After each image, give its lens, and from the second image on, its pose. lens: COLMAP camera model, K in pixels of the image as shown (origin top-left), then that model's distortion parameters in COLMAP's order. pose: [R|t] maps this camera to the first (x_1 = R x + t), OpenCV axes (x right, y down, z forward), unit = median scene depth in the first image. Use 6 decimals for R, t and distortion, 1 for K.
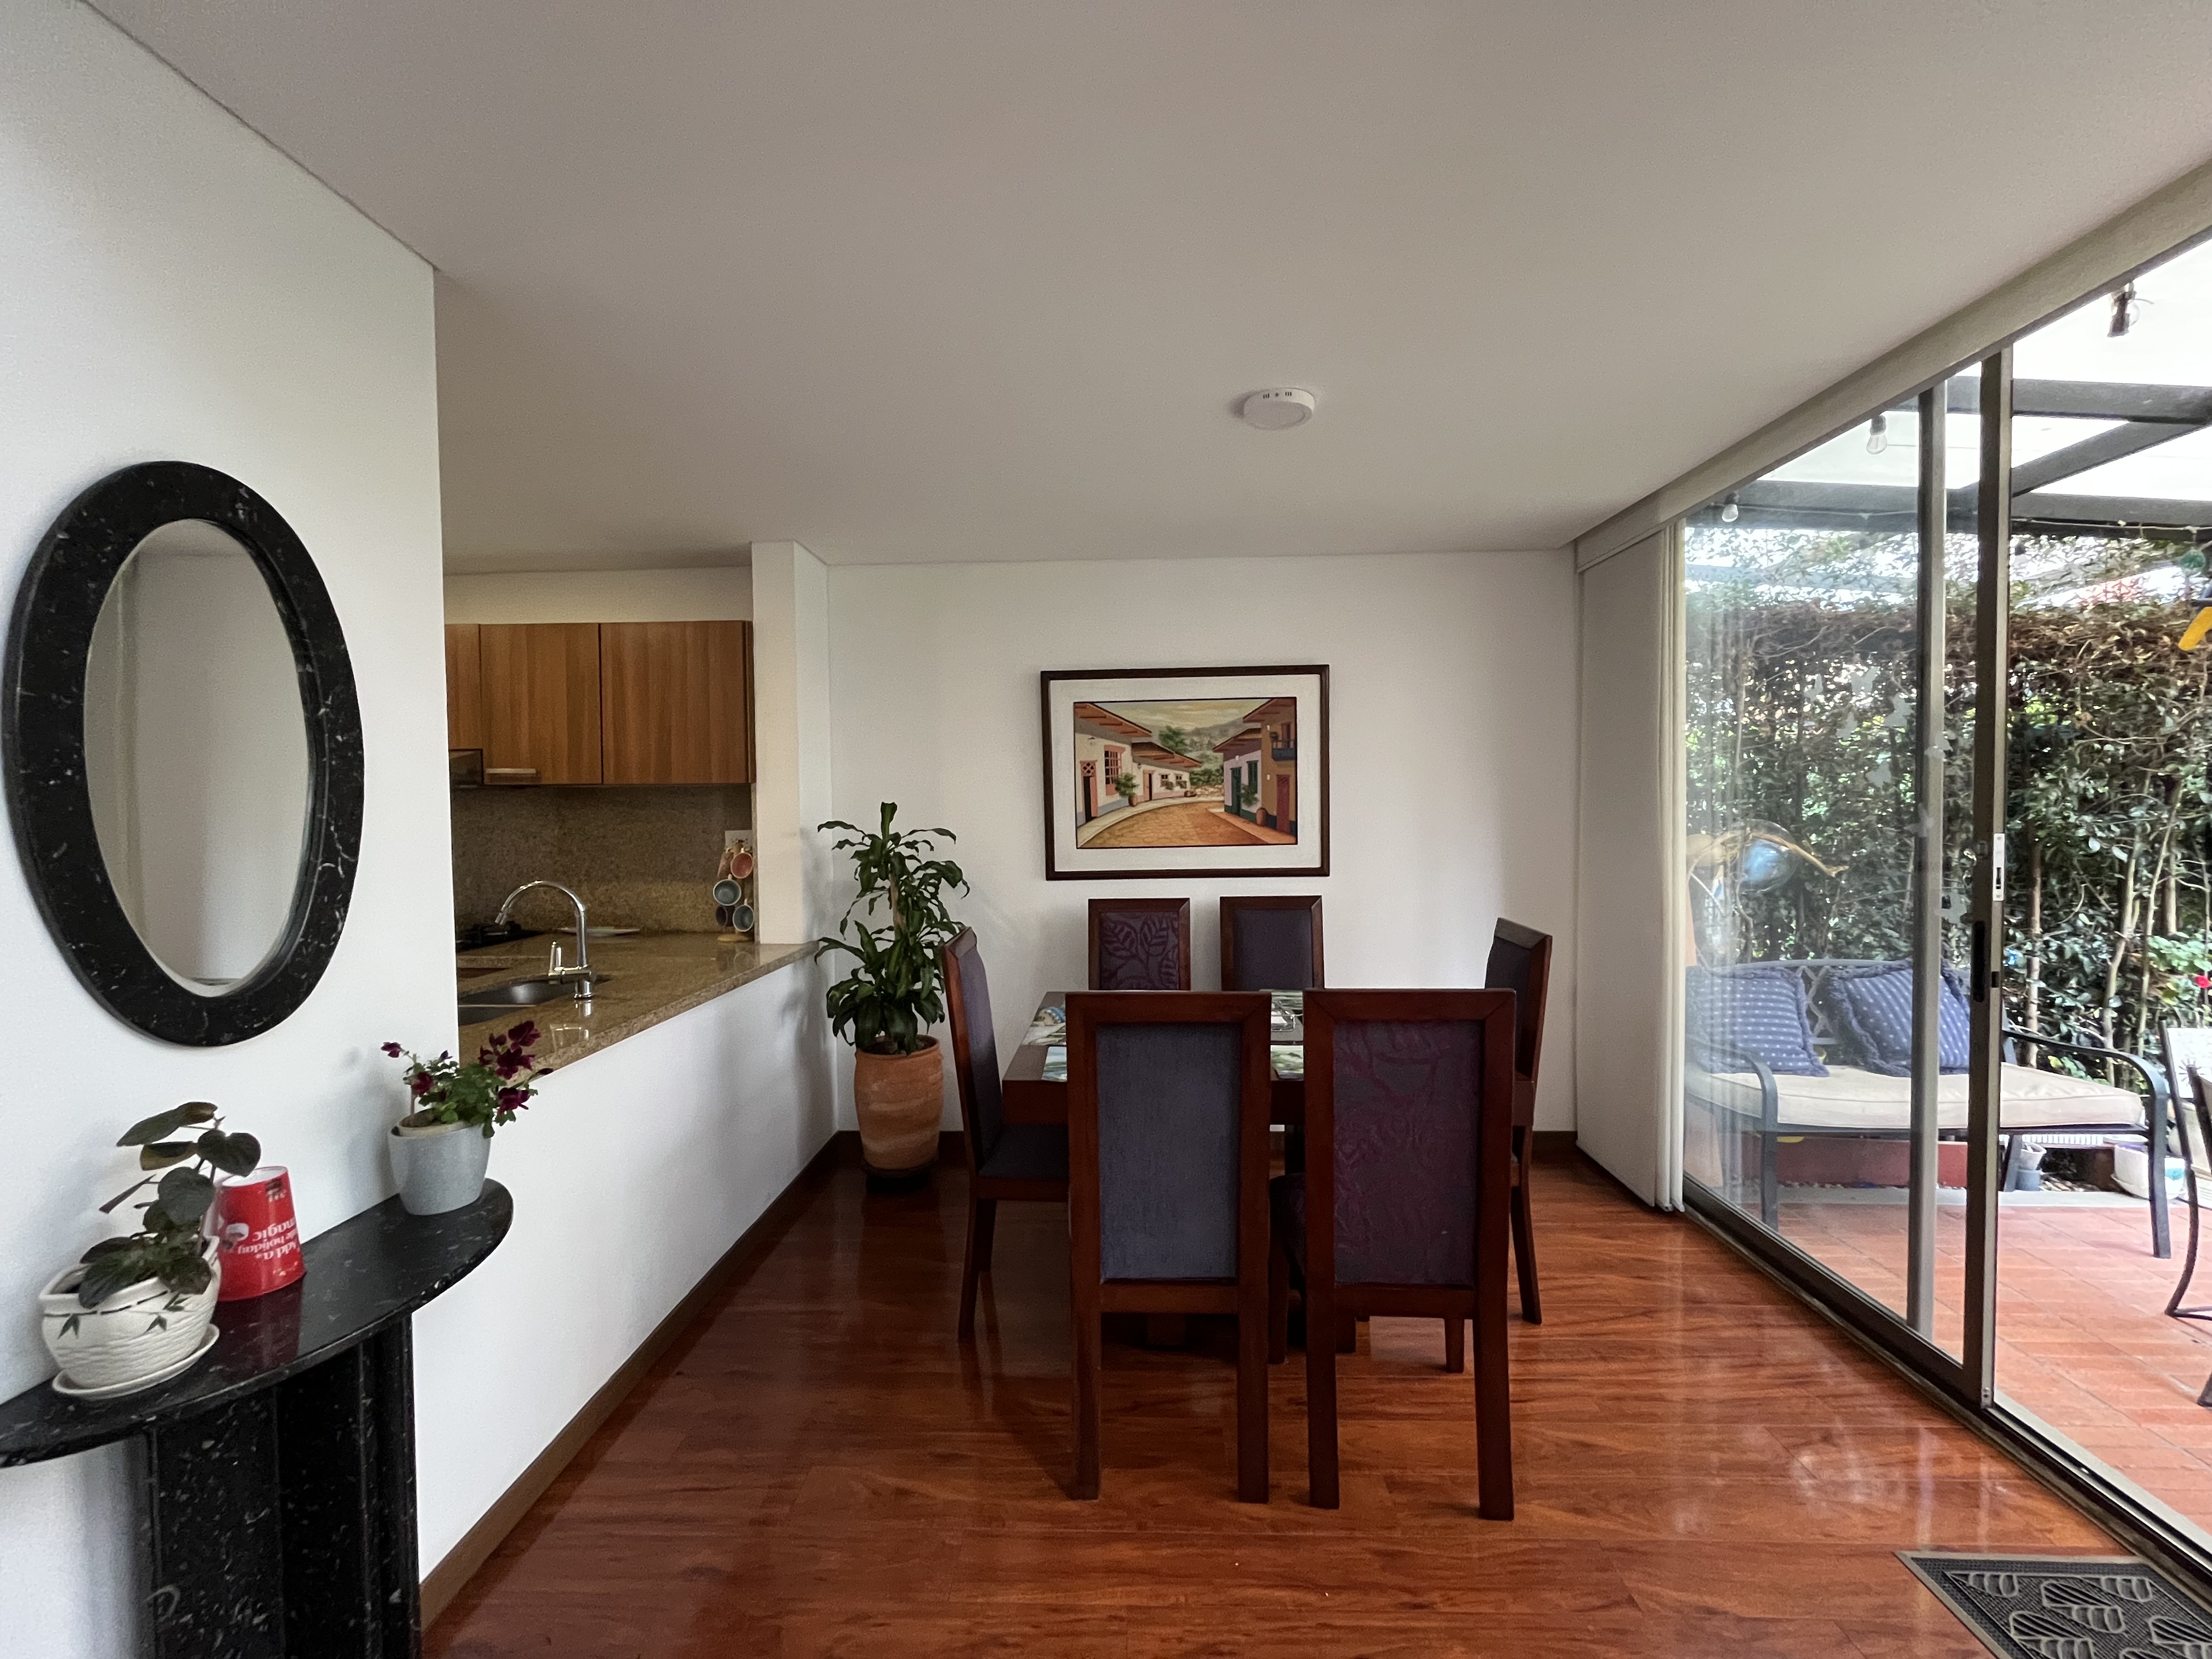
lens RADIAL K [[900.3, 0, 1099.7], [0, 900.3, 828.7], [0, 0, 1]] dist [-0.004077, 0.000175]
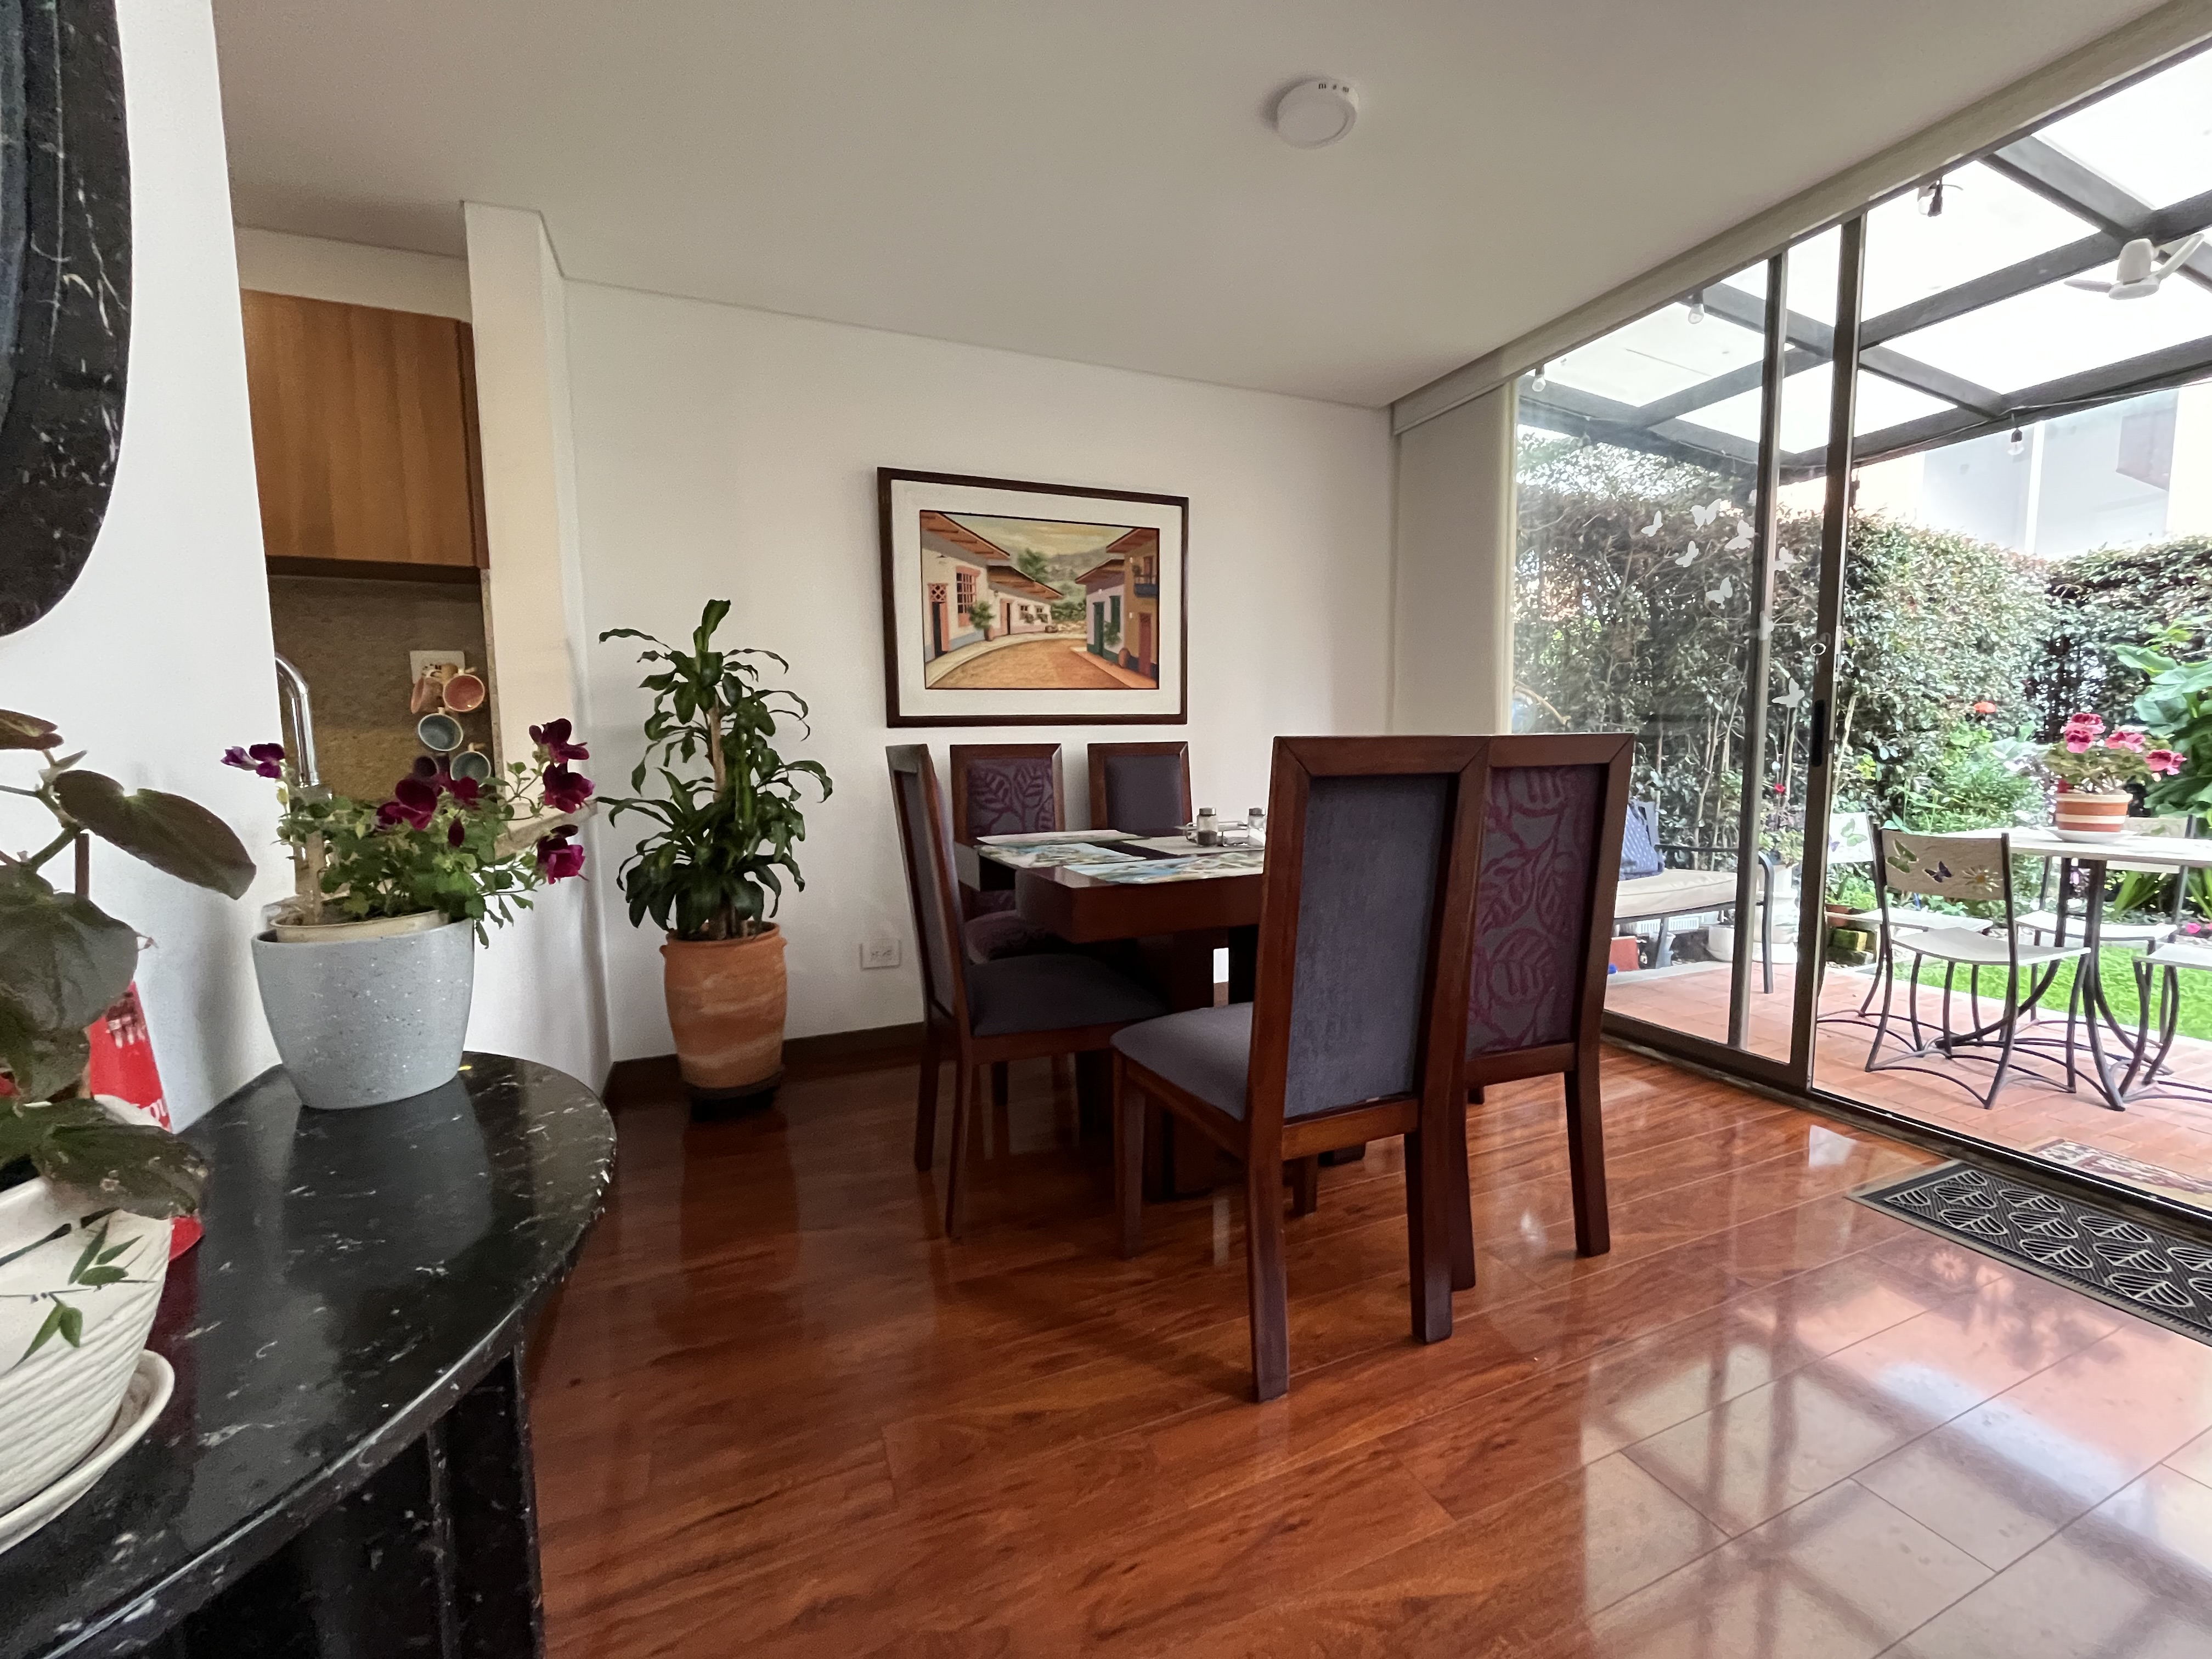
lens RADIAL K [[900.3, 0, 1099.7], [0, 900.3, 828.7], [0, 0, 1]] dist [-0.004077, 0.000175]
pose [[0.907235, -0.040082, 0.418710, -0.238623], [0.015072, 0.997908, 0.062871, 0.103568], [-0.420354, -0.050728, 0.905941, 0.163645]]
